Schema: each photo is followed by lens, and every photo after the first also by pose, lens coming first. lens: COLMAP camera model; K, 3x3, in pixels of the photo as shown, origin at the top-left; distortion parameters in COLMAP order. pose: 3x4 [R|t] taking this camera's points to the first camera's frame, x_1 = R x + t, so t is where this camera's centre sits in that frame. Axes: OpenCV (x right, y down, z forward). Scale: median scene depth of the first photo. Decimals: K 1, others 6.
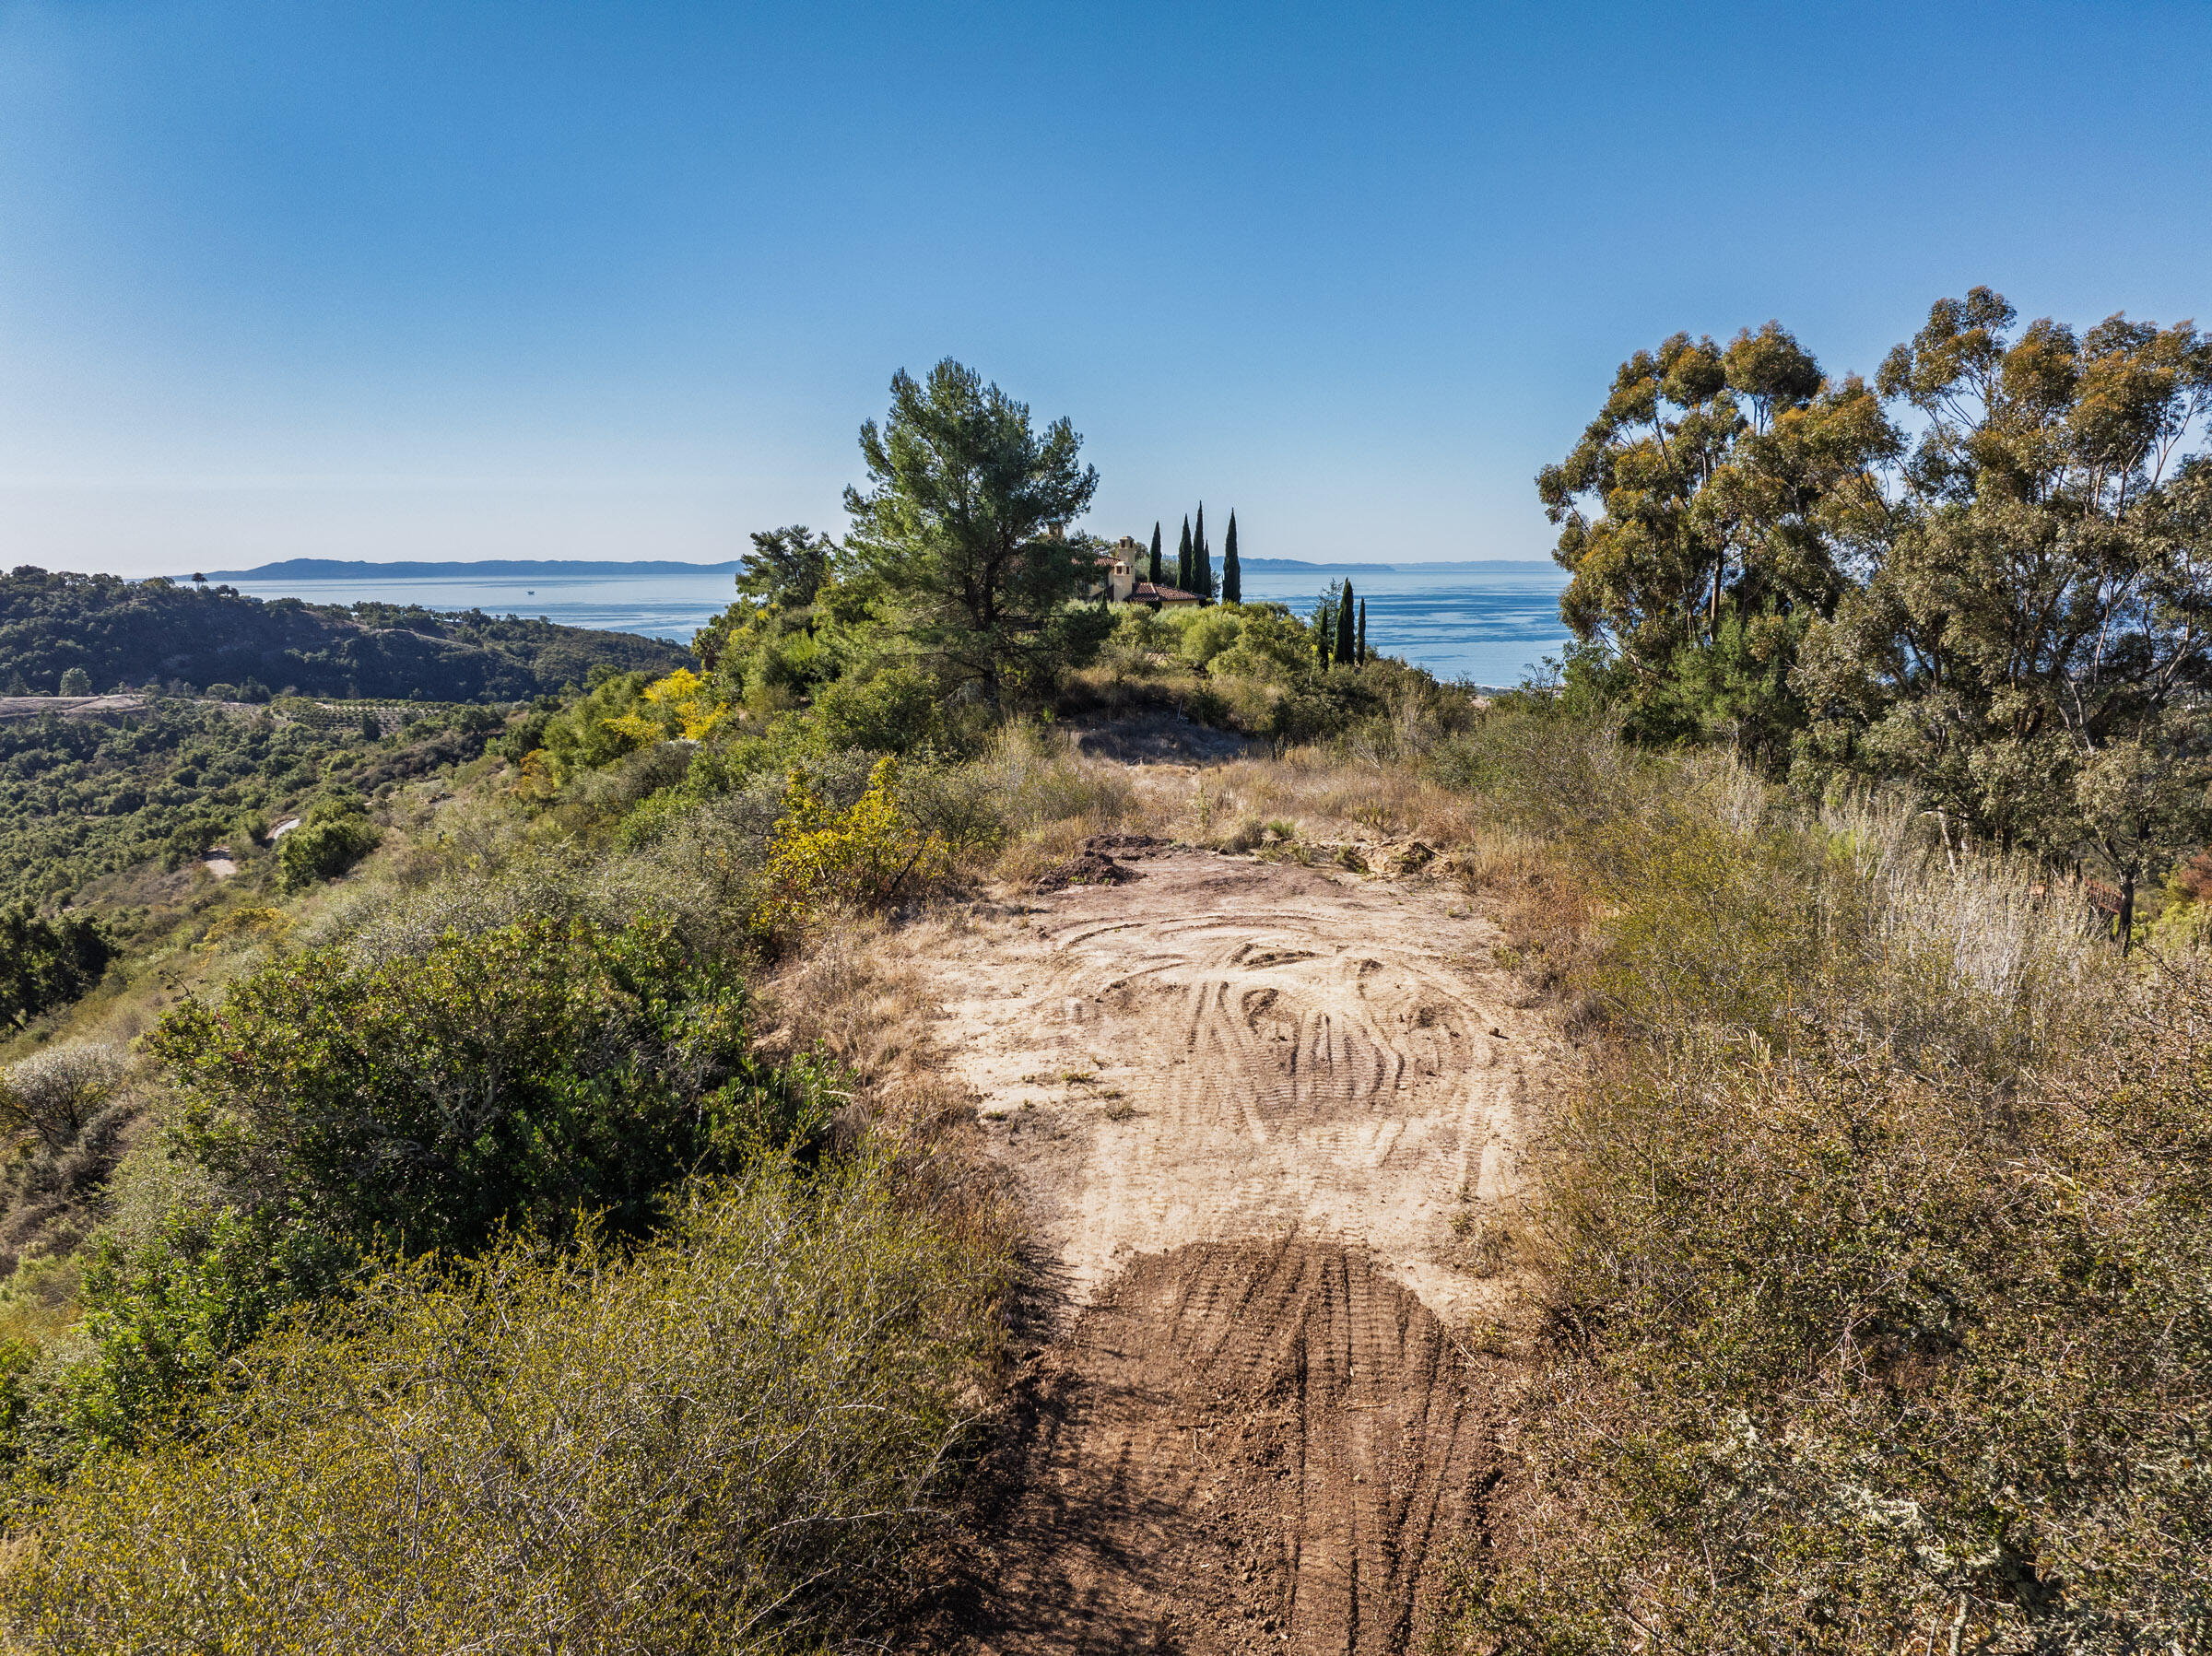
lens RADIAL K [[1553.1, 0, 1109.2], [0, 1553.1, 827.7], [0, 0, 1]] dist [-0.043692, 0.006021]
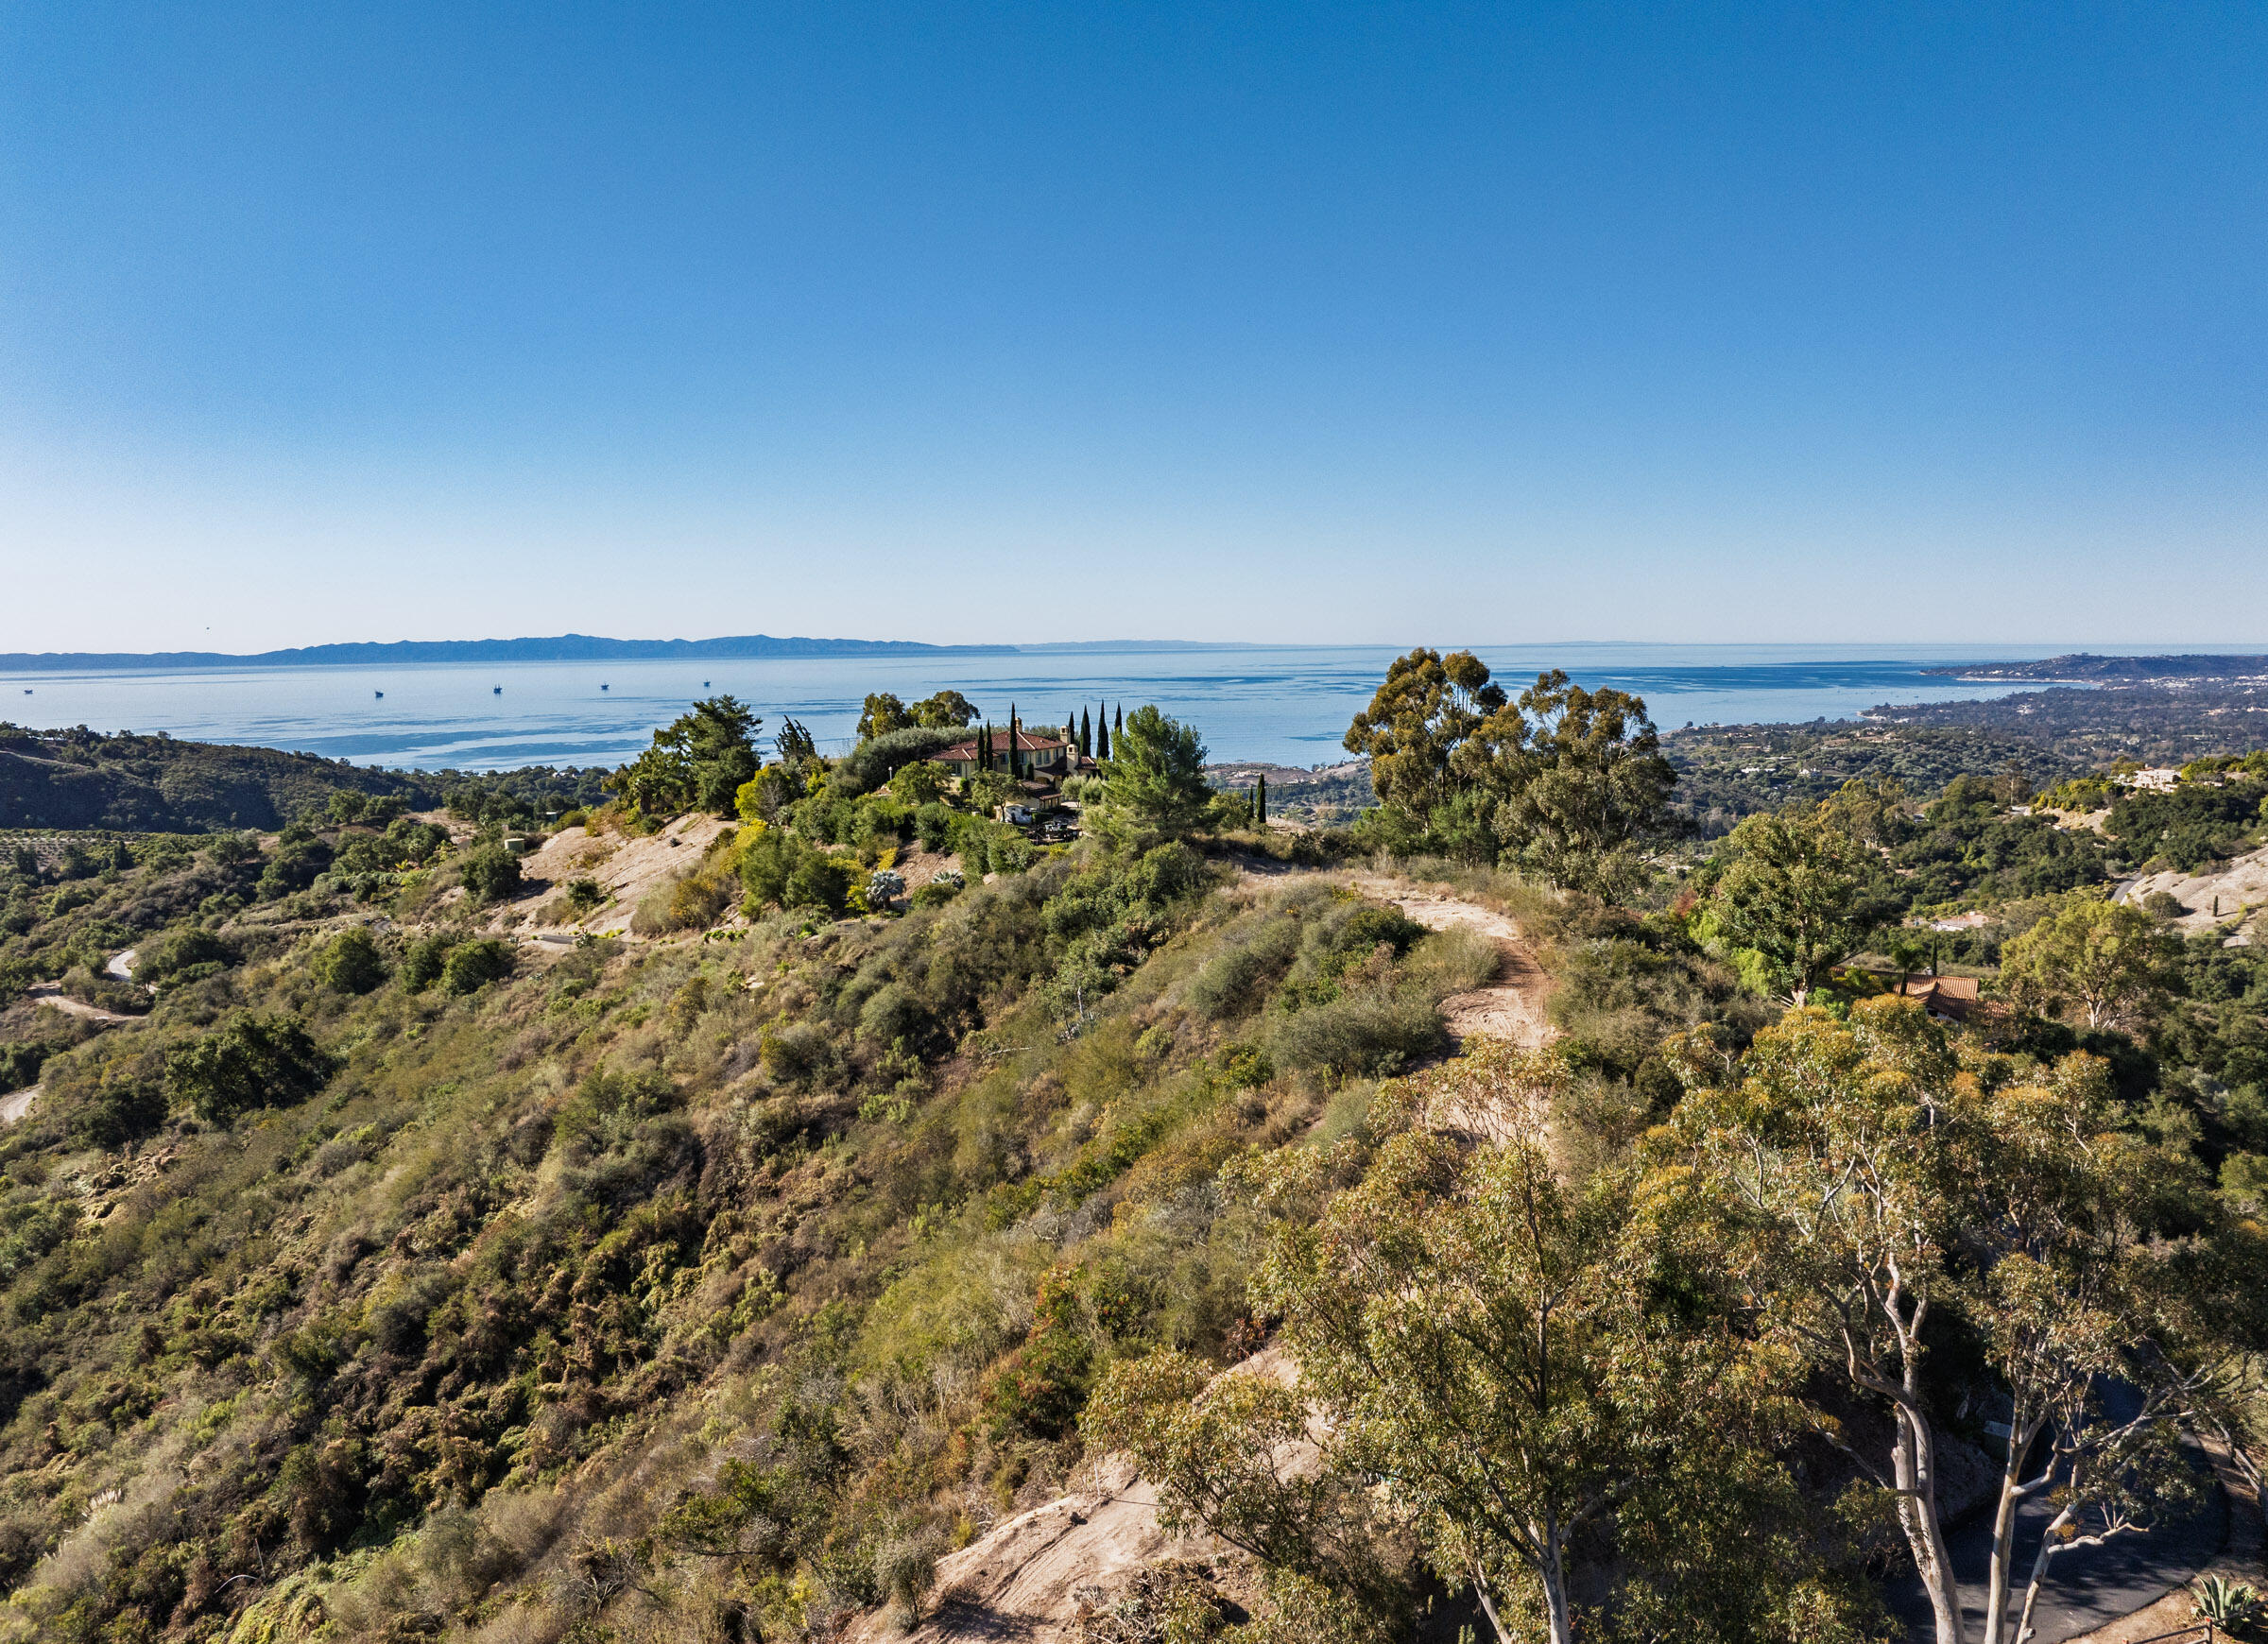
lens RADIAL K [[1622.9, 0, 1138.7], [0, 1622.9, 827.9], [0, 0, 1]] dist [-0.047125, -0.004592]
pose [[0.968174, -0.038609, 0.247281, -0.523859], [0.052686, 0.997330, -0.050564, 0.001957], [-0.244669, 0.061983, 0.967624, -0.956351]]
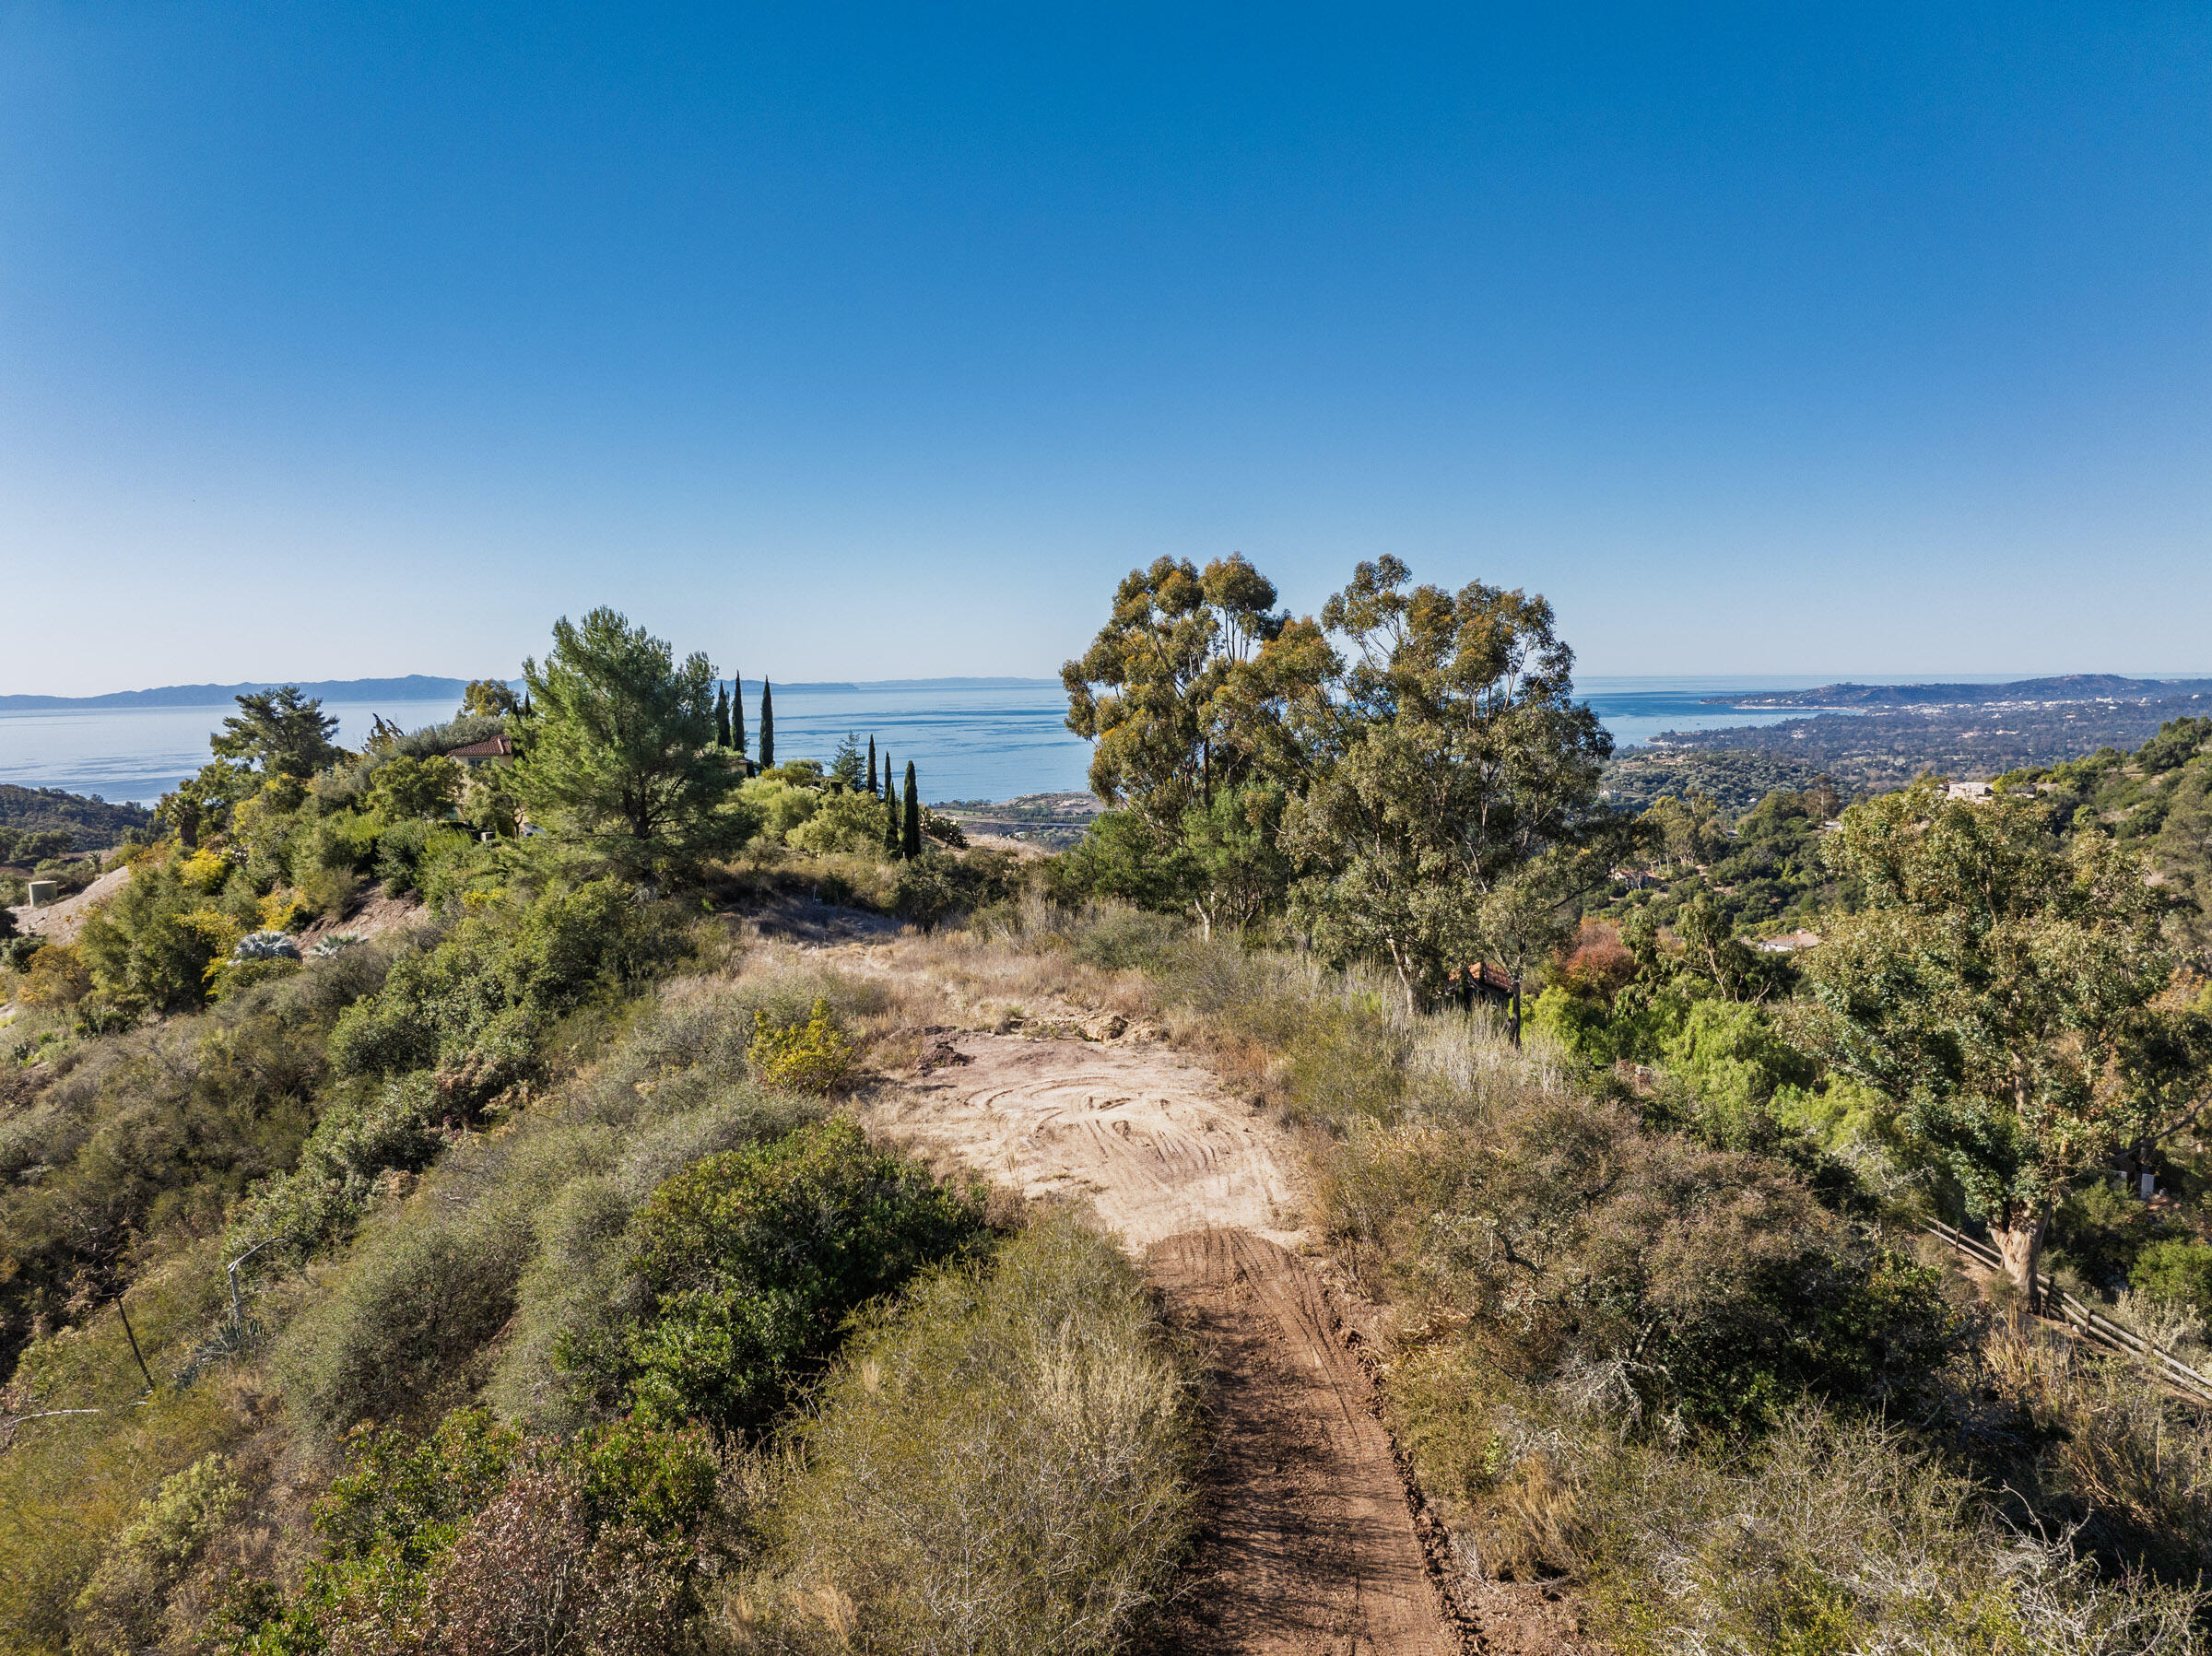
lens RADIAL K [[1553.1, 0, 1110.1], [0, 1553.1, 825.7], [0, 0, 1]] dist [-0.043692, 0.006021]
pose [[0.942448, -0.046455, 0.331111, -0.098965], [0.071808, 0.995315, -0.064746, -0.025229], [-0.326552, 0.084796, 0.941368, -0.153510]]
